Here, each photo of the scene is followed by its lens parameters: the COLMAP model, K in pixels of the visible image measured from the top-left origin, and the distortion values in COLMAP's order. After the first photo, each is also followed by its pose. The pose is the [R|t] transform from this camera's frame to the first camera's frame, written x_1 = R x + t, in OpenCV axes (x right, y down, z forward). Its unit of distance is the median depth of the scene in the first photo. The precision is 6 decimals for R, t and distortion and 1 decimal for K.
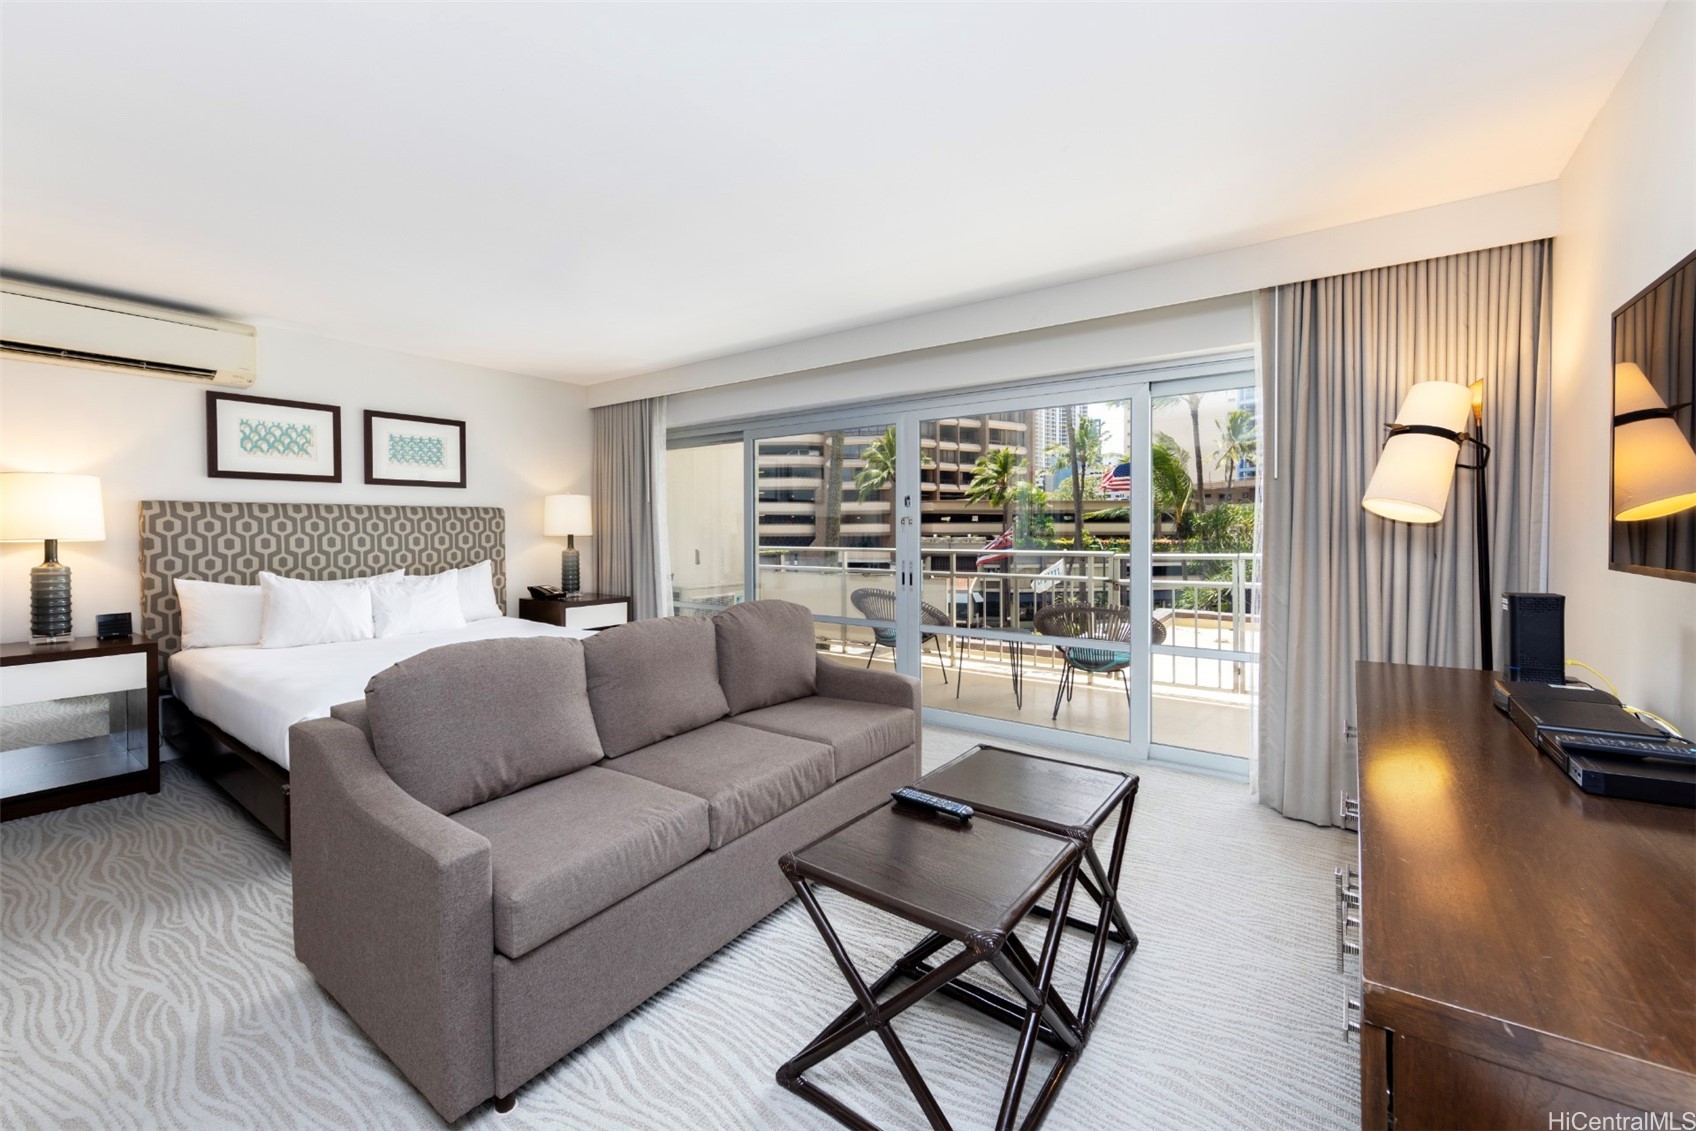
lens RADIAL K [[674.7, 0, 817.4], [0, 674.7, 532.1], [0, 0, 1]] dist [-0.004499, 0.000293]
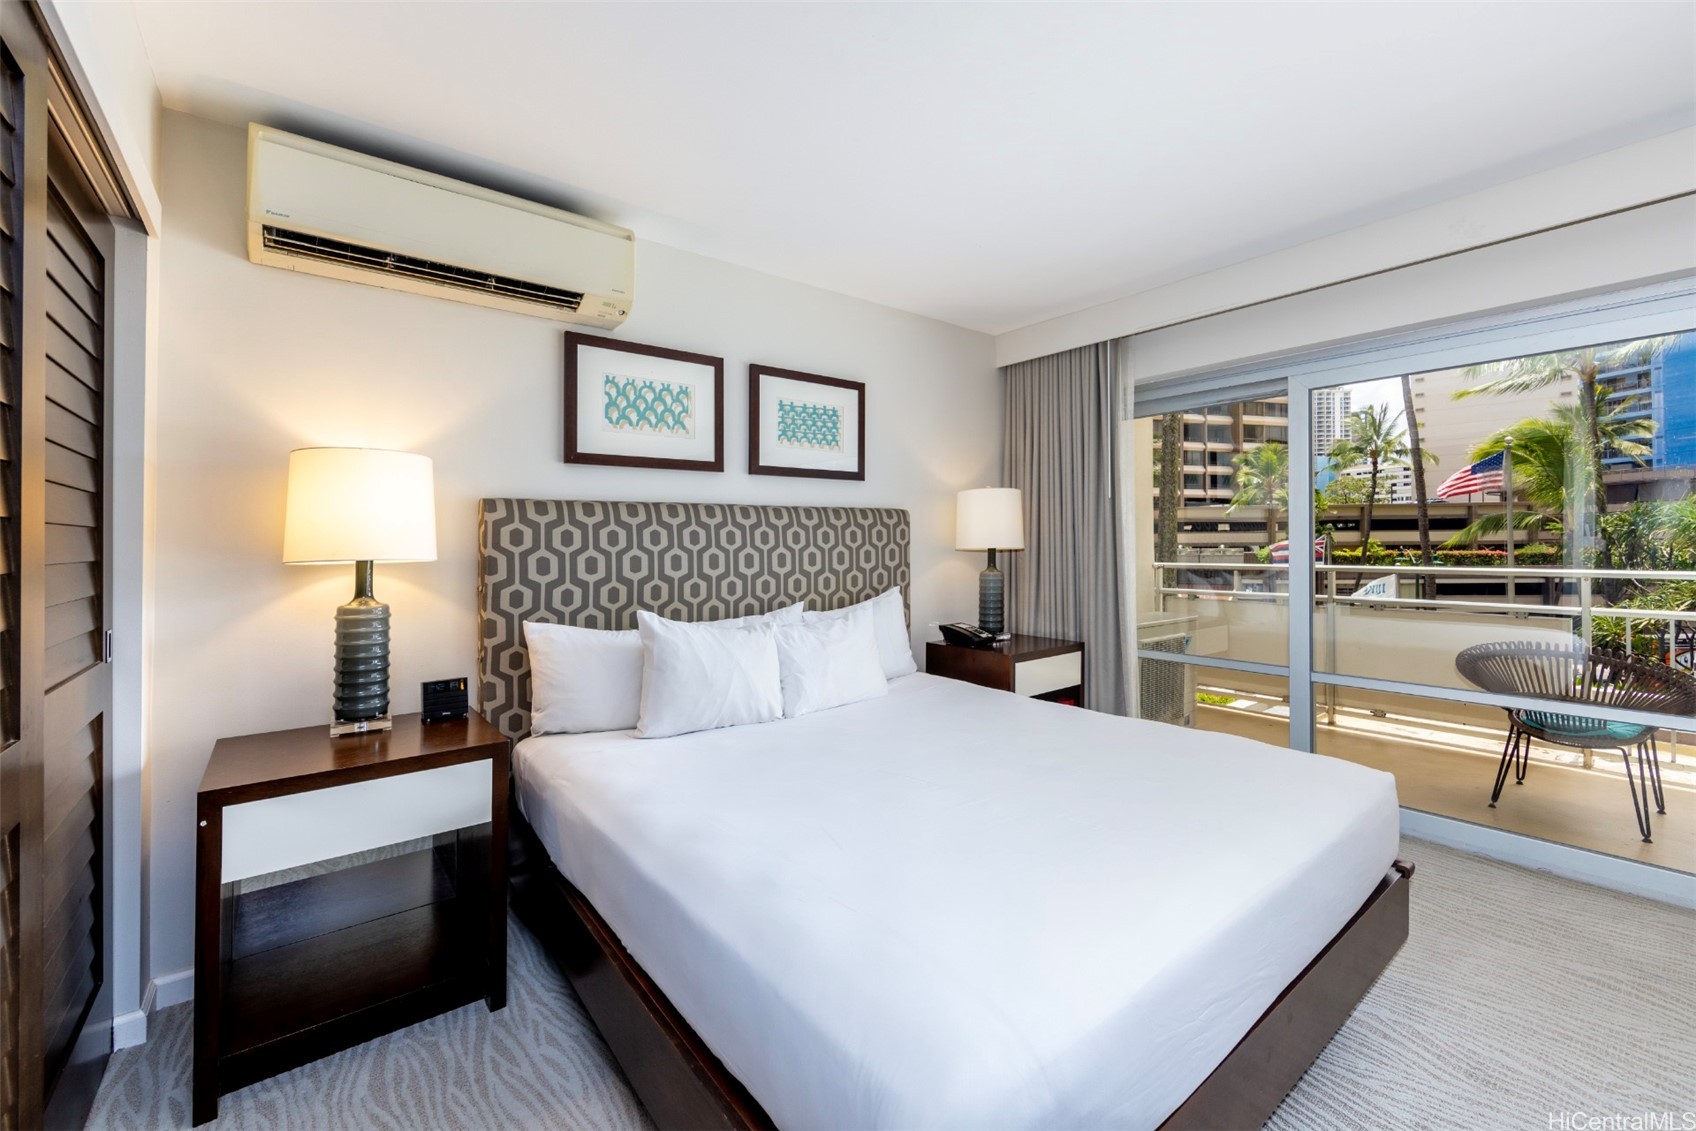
lens RADIAL K [[674.7, 0, 849.2], [0, 674.7, 515.5], [0, 0, 1]] dist [-0.004499, 0.000293]
pose [[0.966948, -0.014687, -0.254549, -0.447344], [0.004091, 0.999105, -0.042105, -0.001616], [0.254940, 0.039672, 0.966143, 0.415411]]
